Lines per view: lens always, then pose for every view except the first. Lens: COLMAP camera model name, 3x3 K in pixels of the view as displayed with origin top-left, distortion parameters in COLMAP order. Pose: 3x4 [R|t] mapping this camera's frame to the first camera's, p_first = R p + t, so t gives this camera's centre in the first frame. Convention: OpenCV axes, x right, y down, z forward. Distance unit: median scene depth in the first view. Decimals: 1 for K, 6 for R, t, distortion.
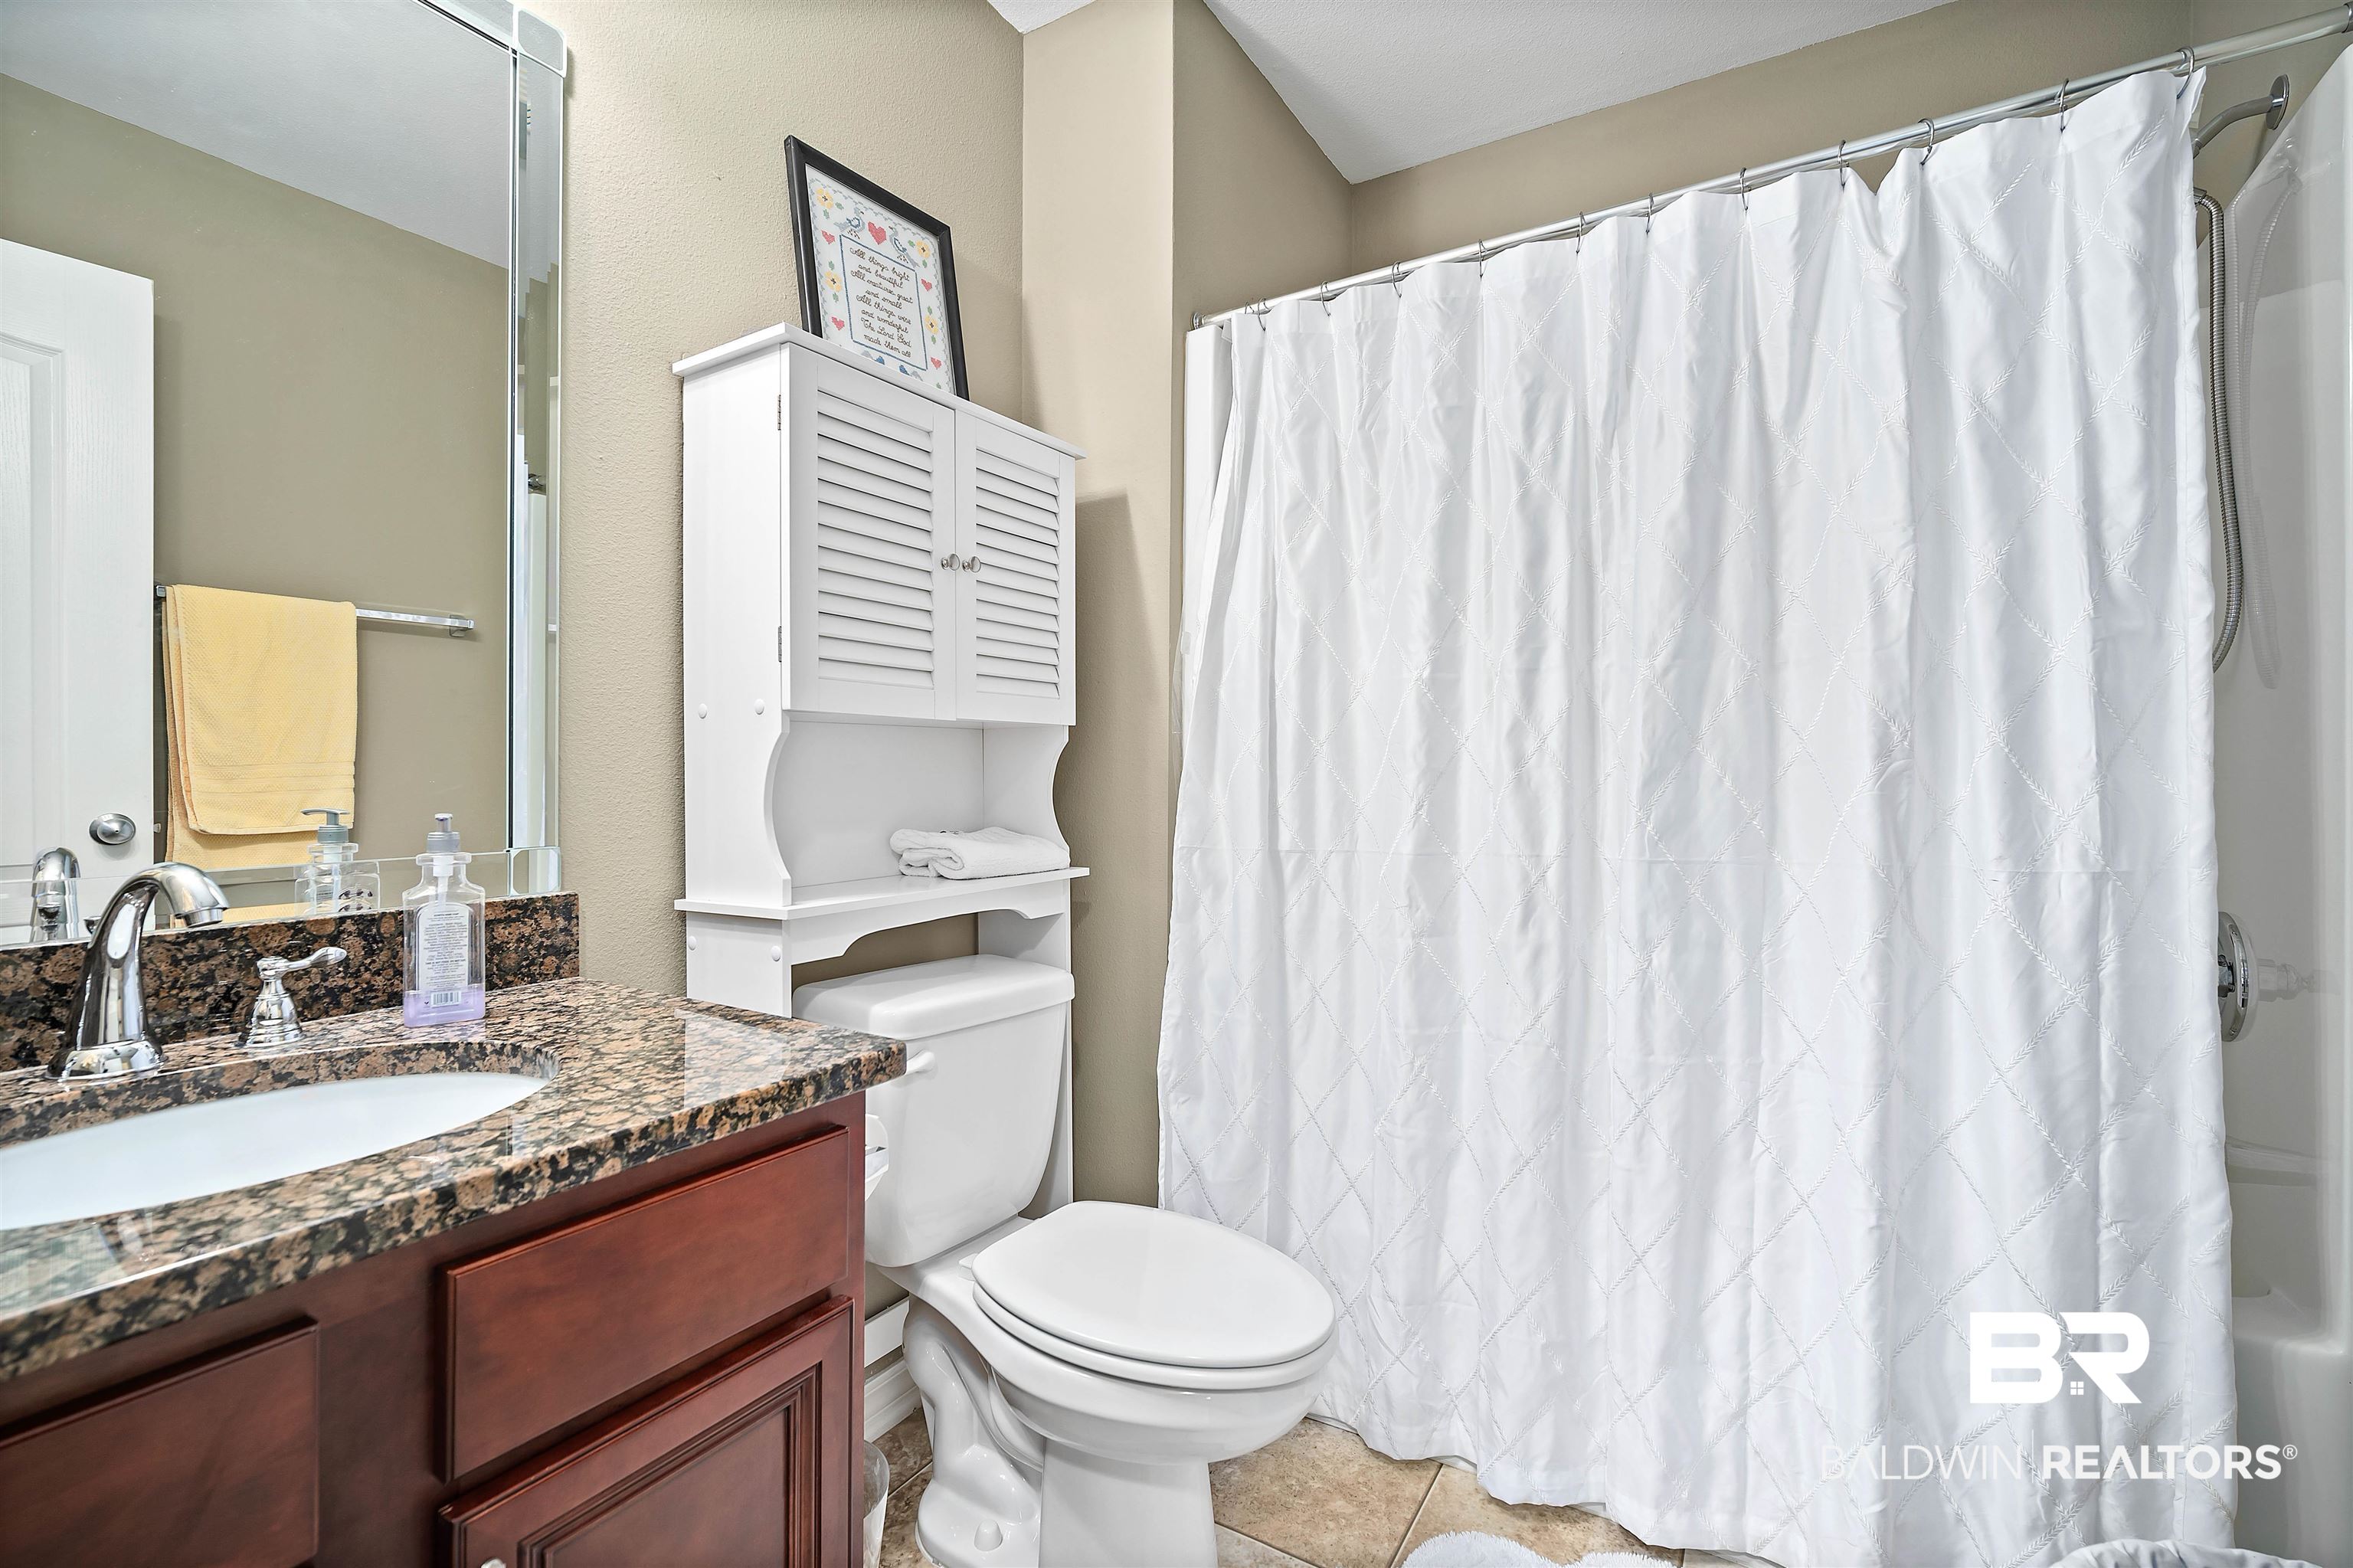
lens RADIAL K [[1045.0, 0, 1200.0], [0, 1045.0, 801.5], [0, 0, 1]] dist [-0.008640, 0.001712]
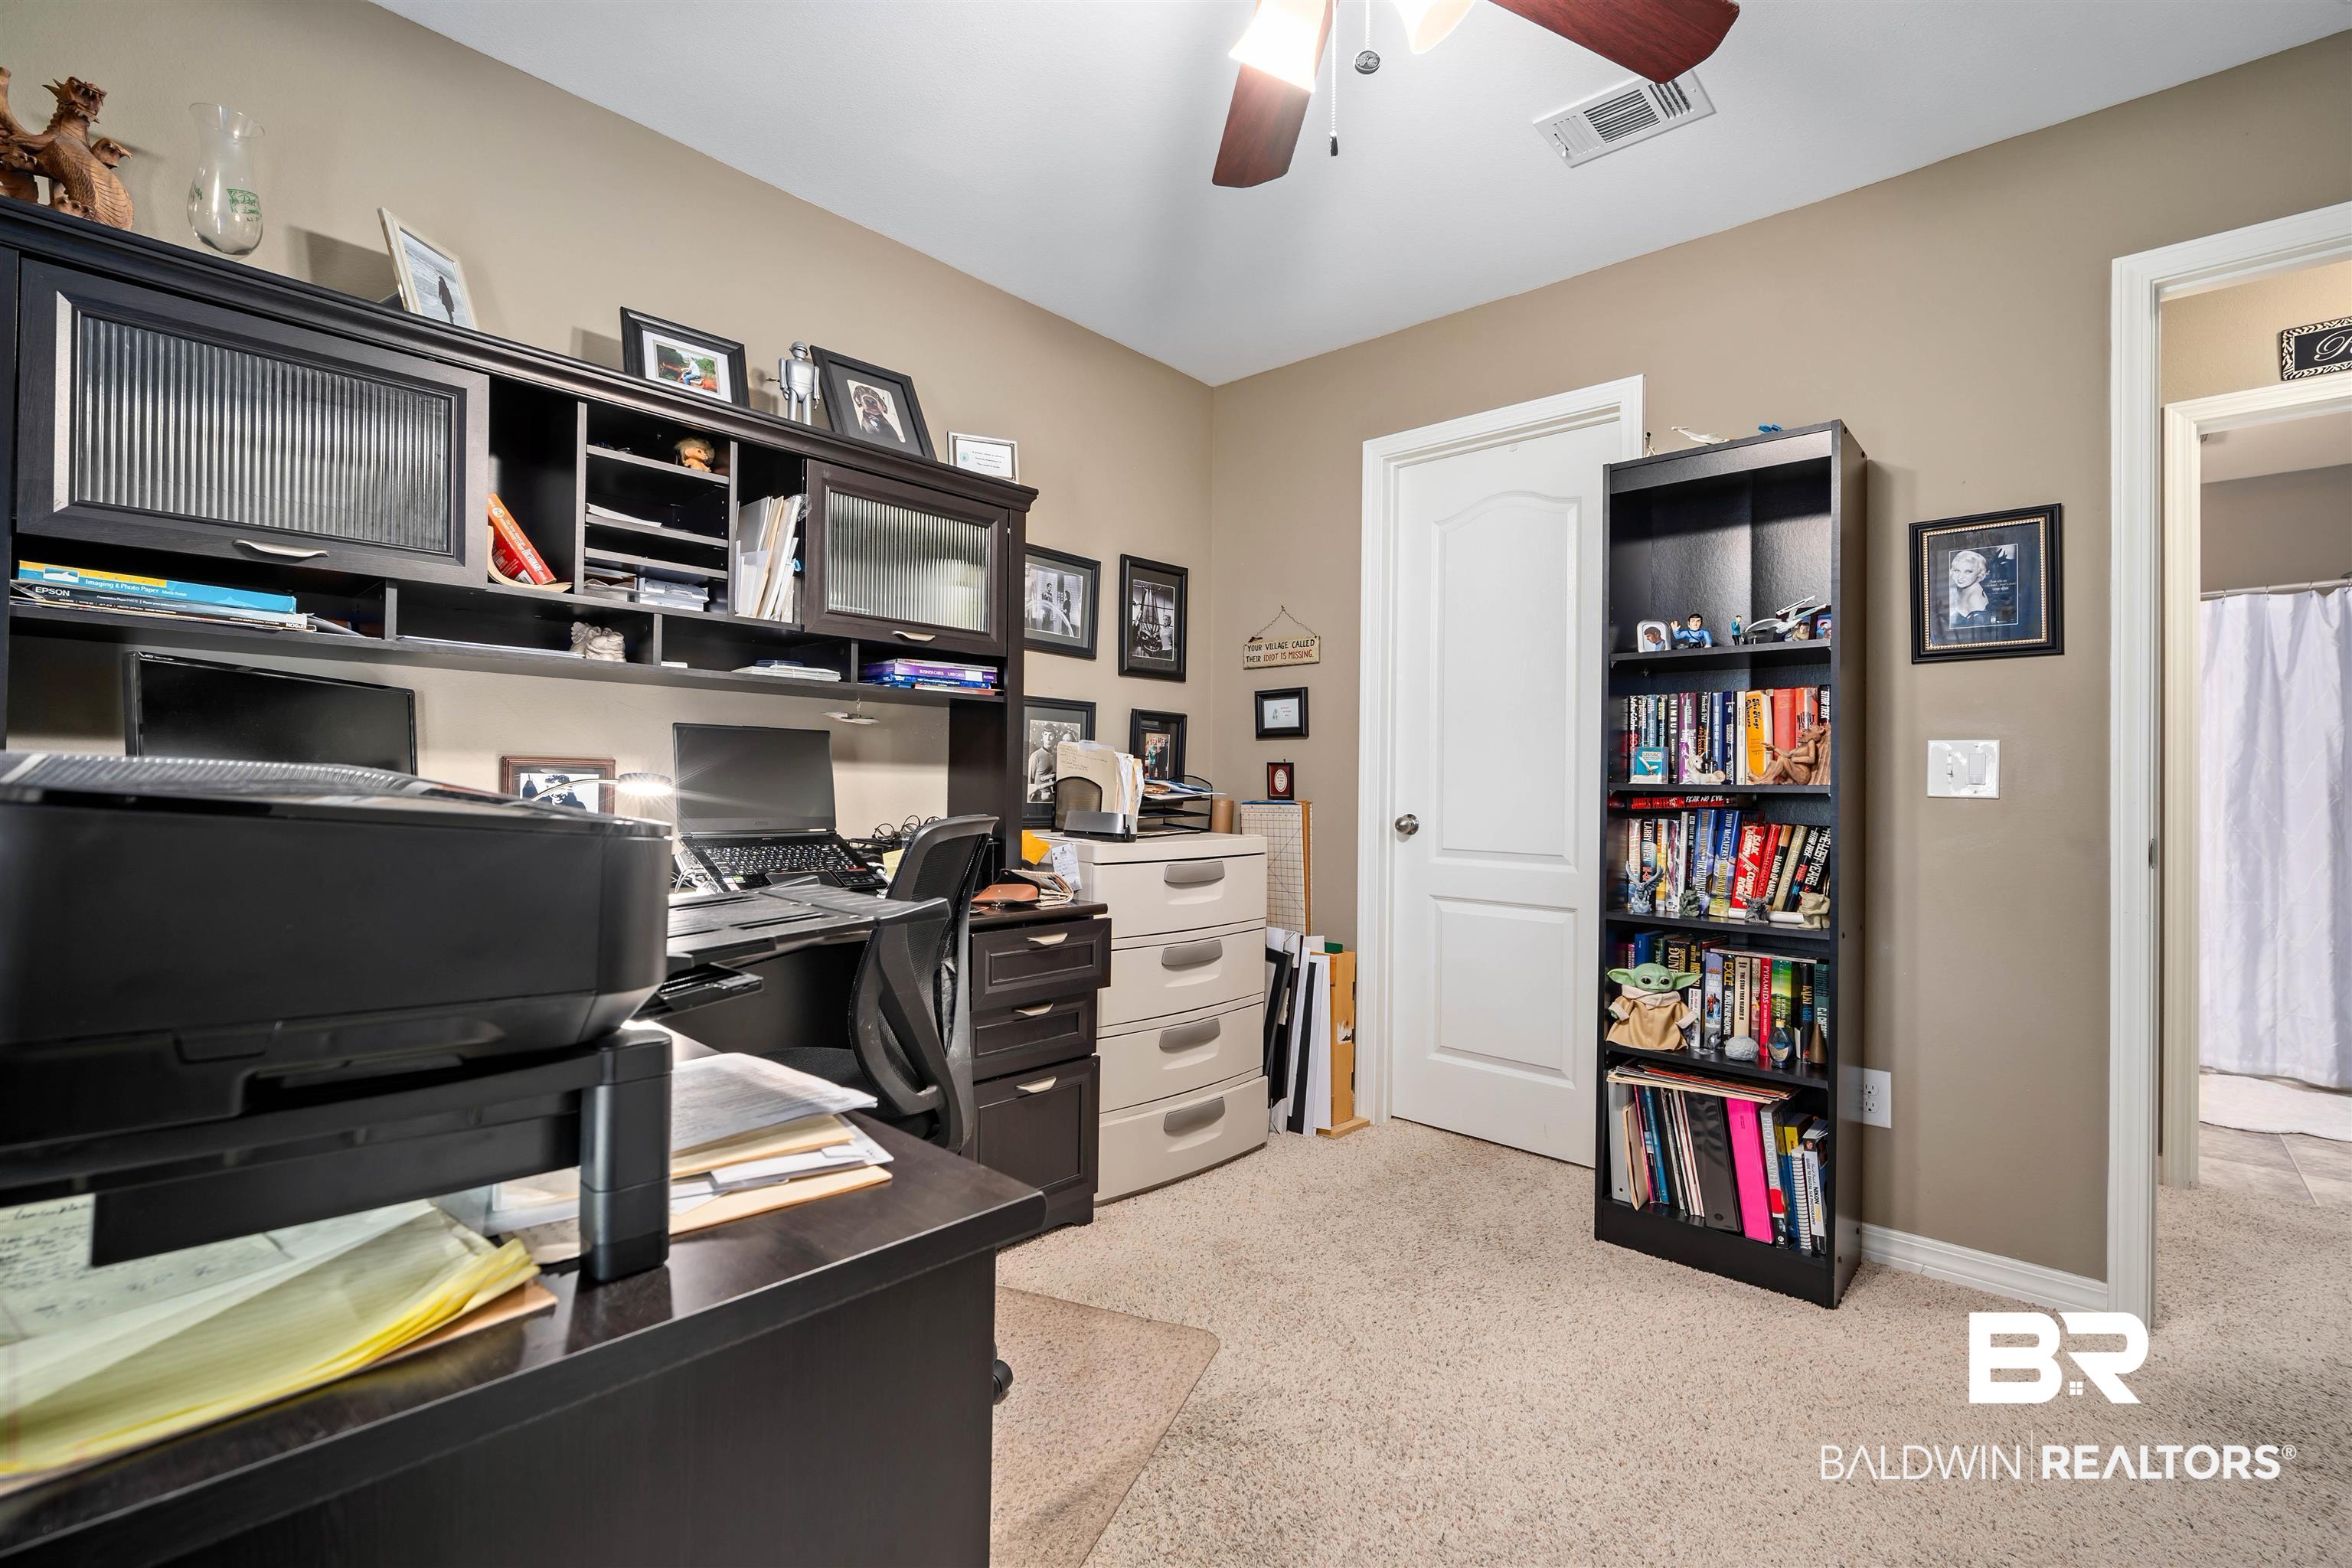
lens RADIAL K [[1044.6, 0, 1179.5], [0, 1044.6, 784.6], [0, 0, 1]] dist [-0.008640, 0.001712]
pose [[0.975677, 0.001292, -0.219209, -1.727177], [-0.005616, 0.999802, -0.019107, -0.000905], [0.219141, 0.019873, 0.975491, -2.362107]]
